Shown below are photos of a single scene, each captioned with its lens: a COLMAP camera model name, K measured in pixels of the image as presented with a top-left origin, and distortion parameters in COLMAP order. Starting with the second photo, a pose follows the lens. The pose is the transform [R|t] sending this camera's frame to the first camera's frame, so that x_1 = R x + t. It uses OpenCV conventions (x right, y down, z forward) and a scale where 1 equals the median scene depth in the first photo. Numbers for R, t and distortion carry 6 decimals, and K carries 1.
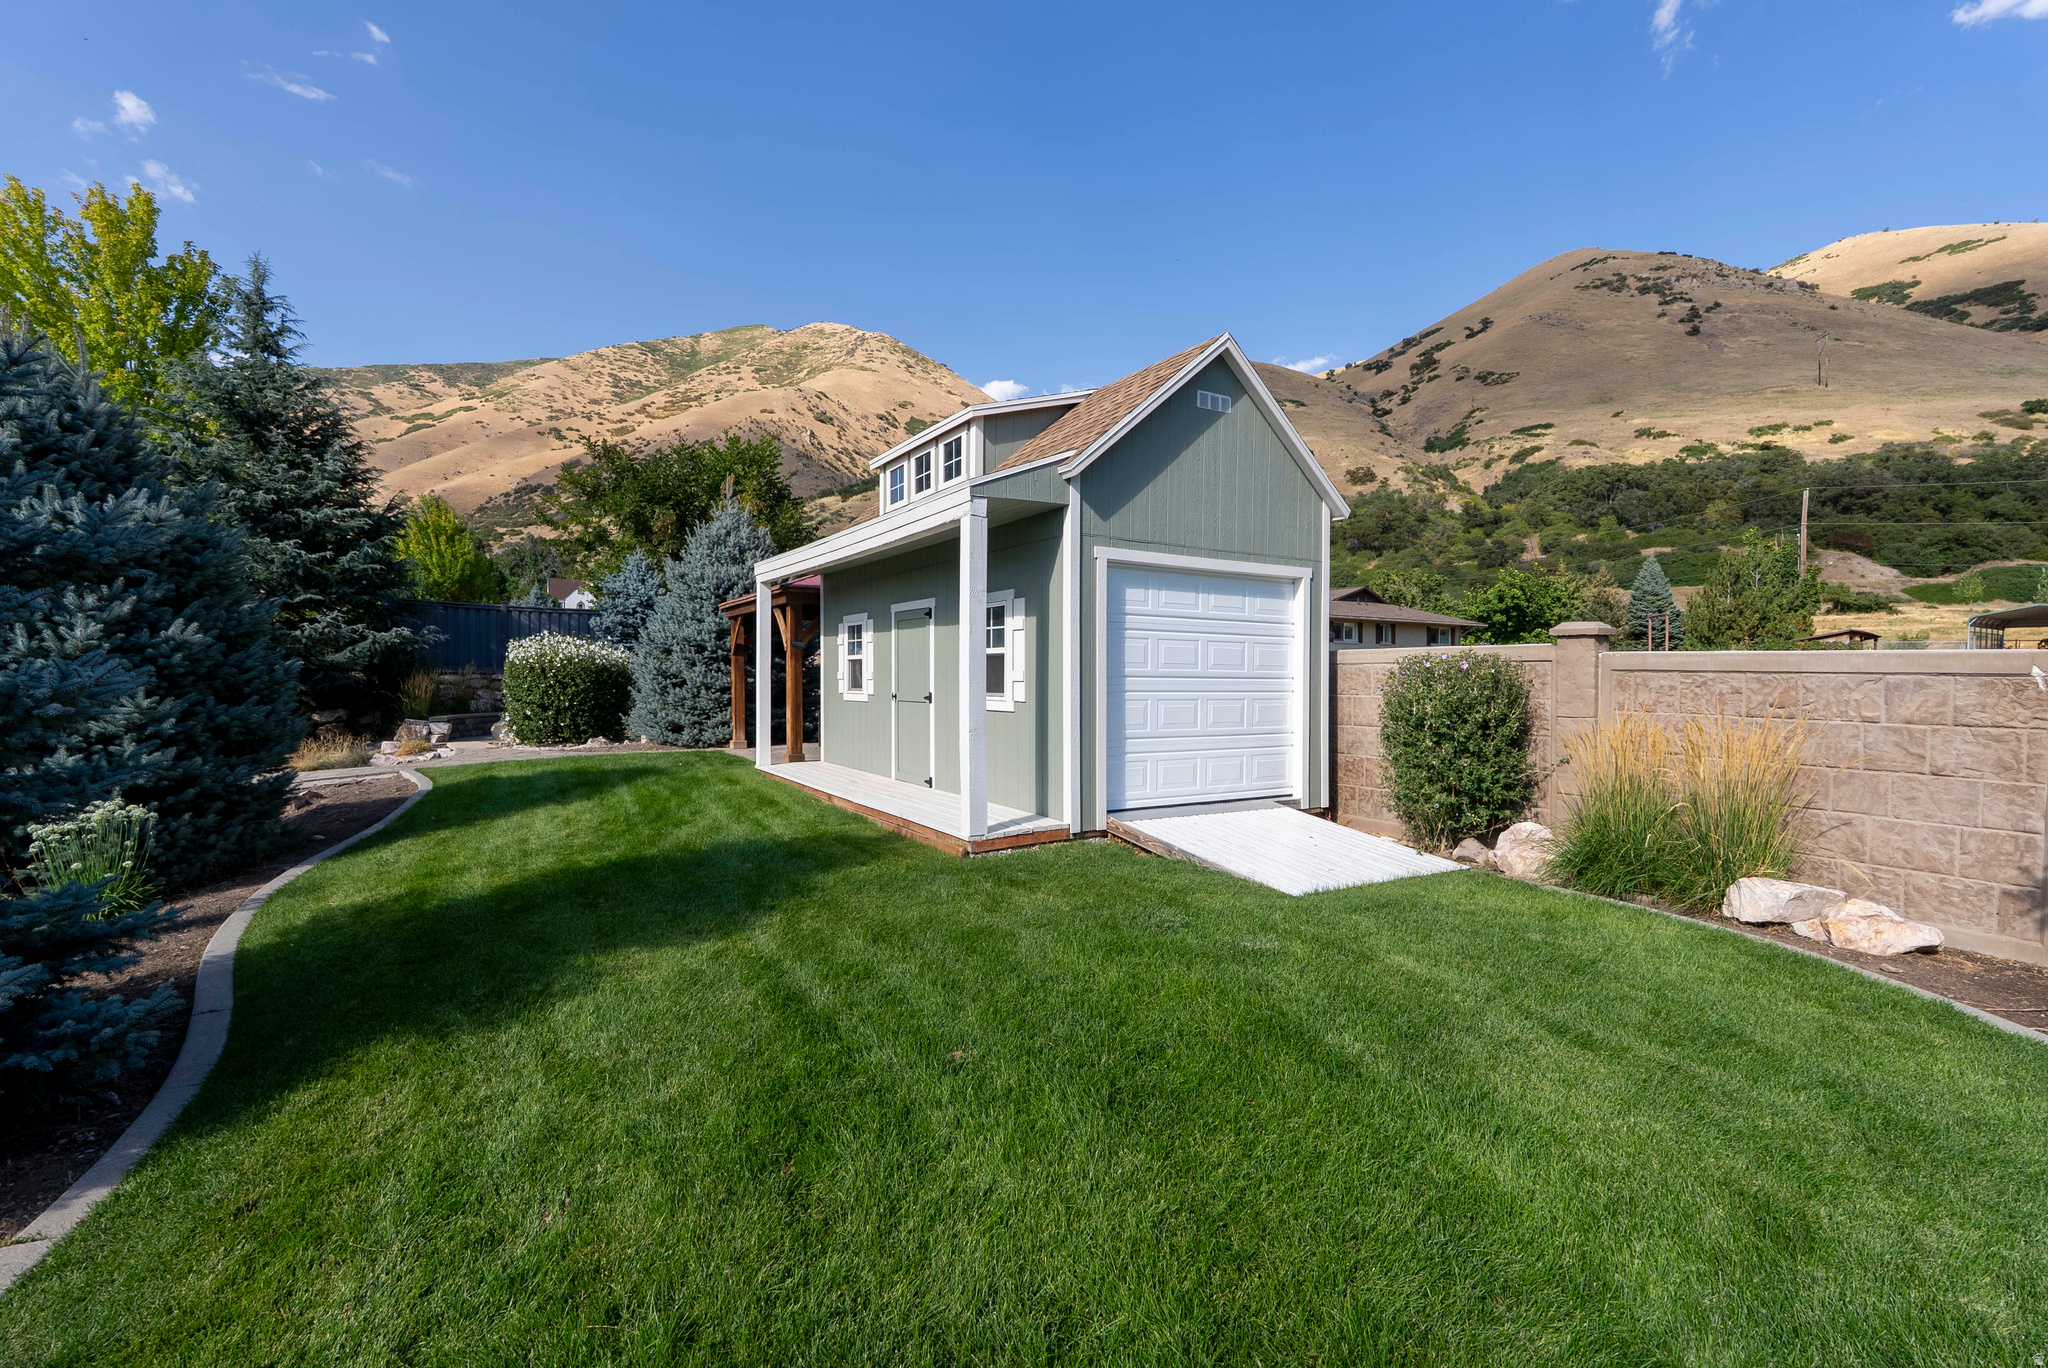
lens RADIAL K [[888.9, 0, 1023.7], [0, 888.9, 681.6], [0, 0, 1]] dist [-0.009623, 0.000448]
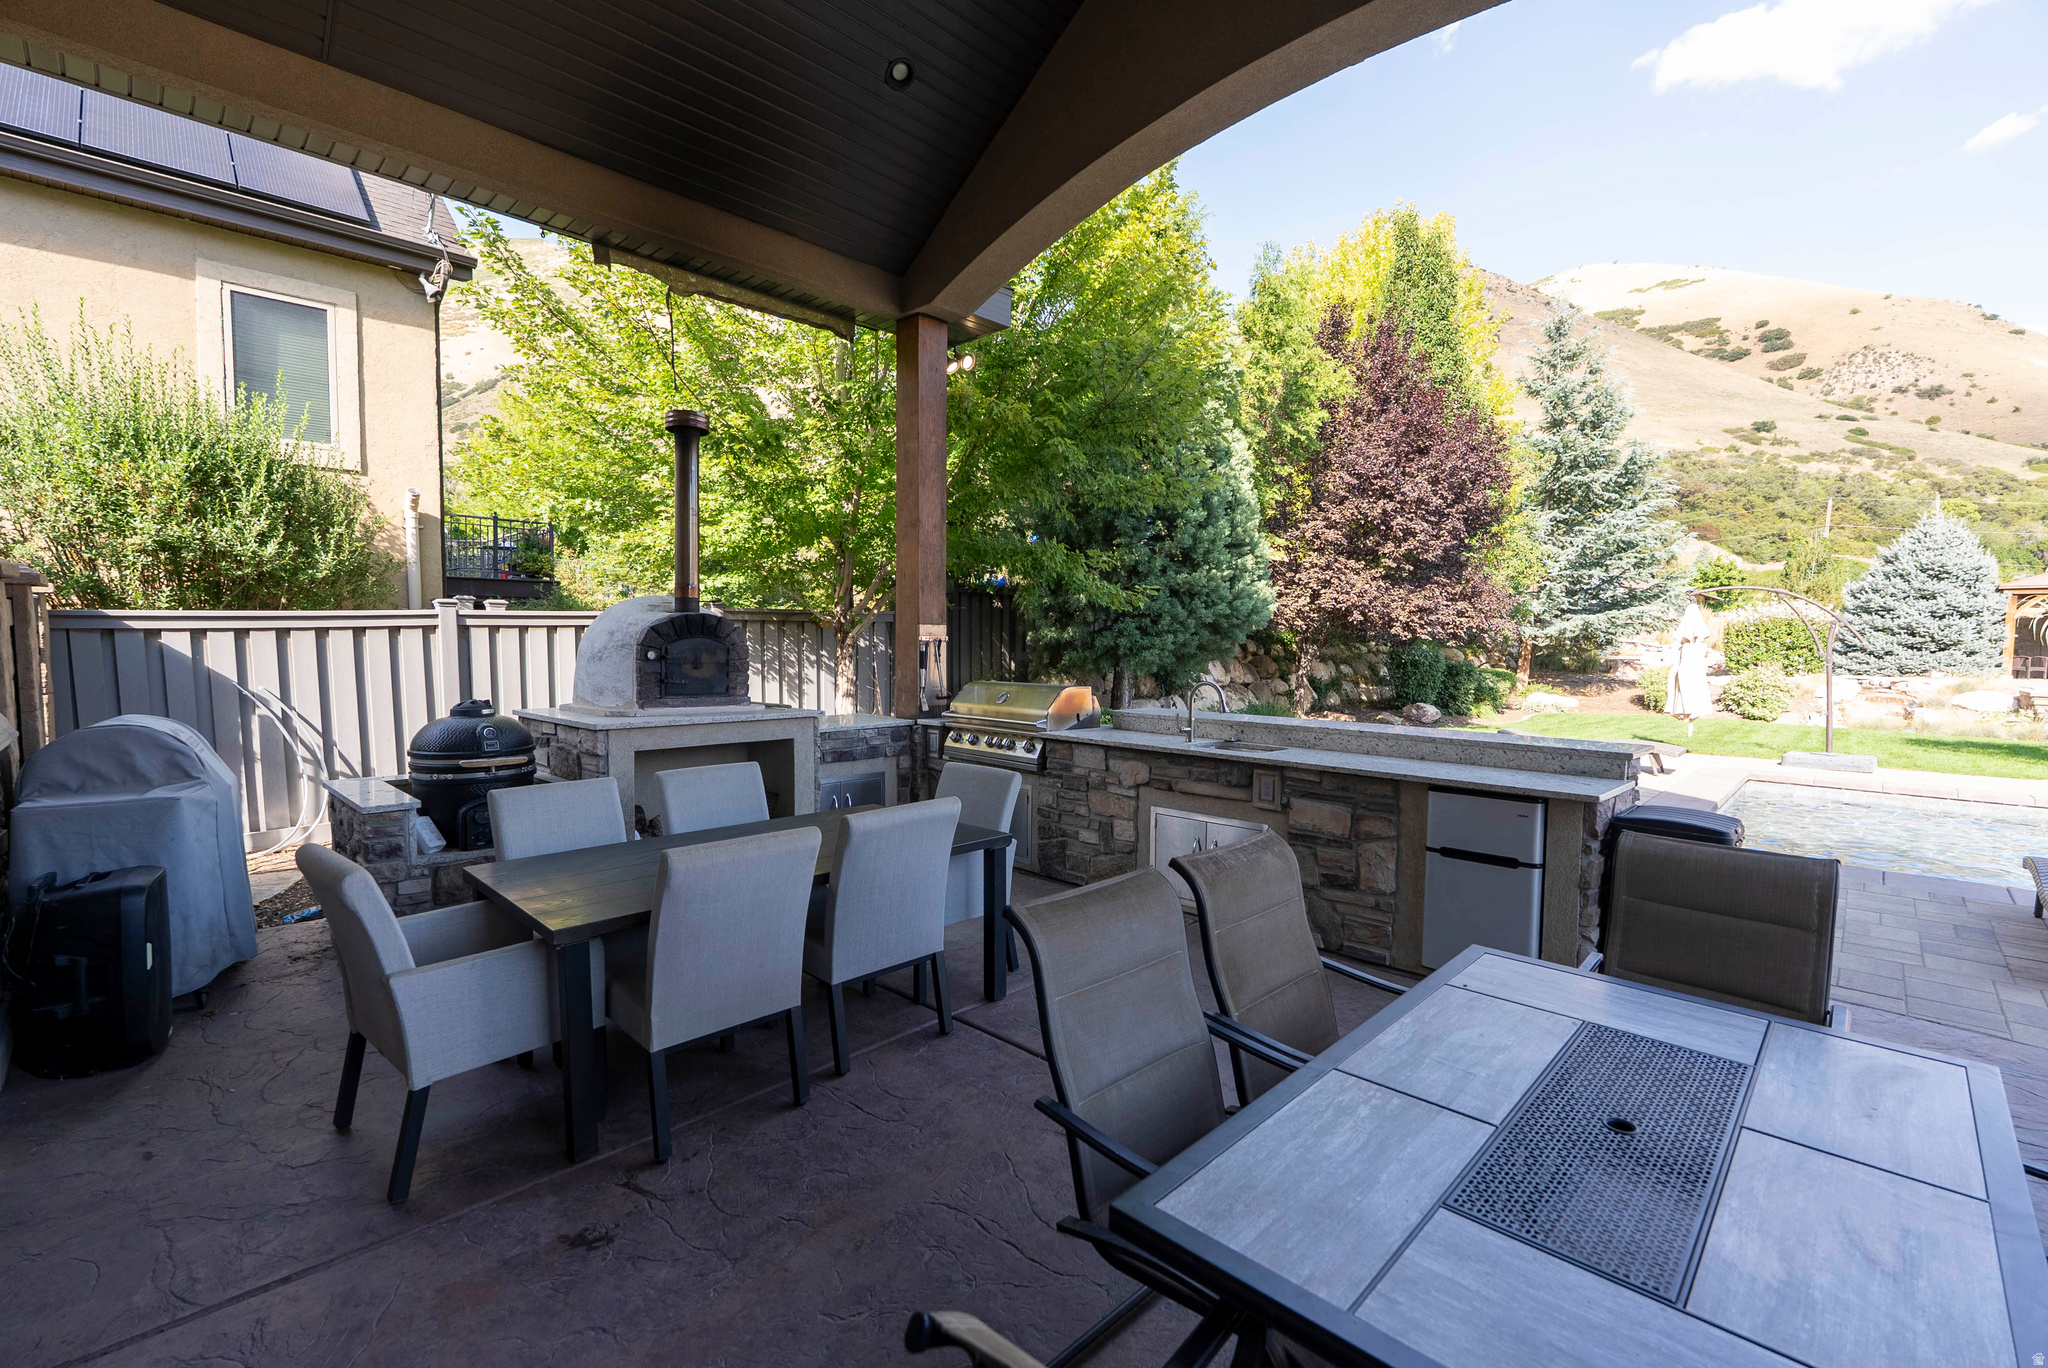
lens RADIAL K [[888.9, 0, 1026.1], [0, 888.9, 693.3], [0, 0, 1]] dist [-0.009623, 0.000448]
pose [[0.972867, -0.009321, 0.231177, -0.106540], [-0.004305, 0.998286, 0.058366, 0.000911], [-0.231325, -0.057777, 0.971159, -0.009534]]
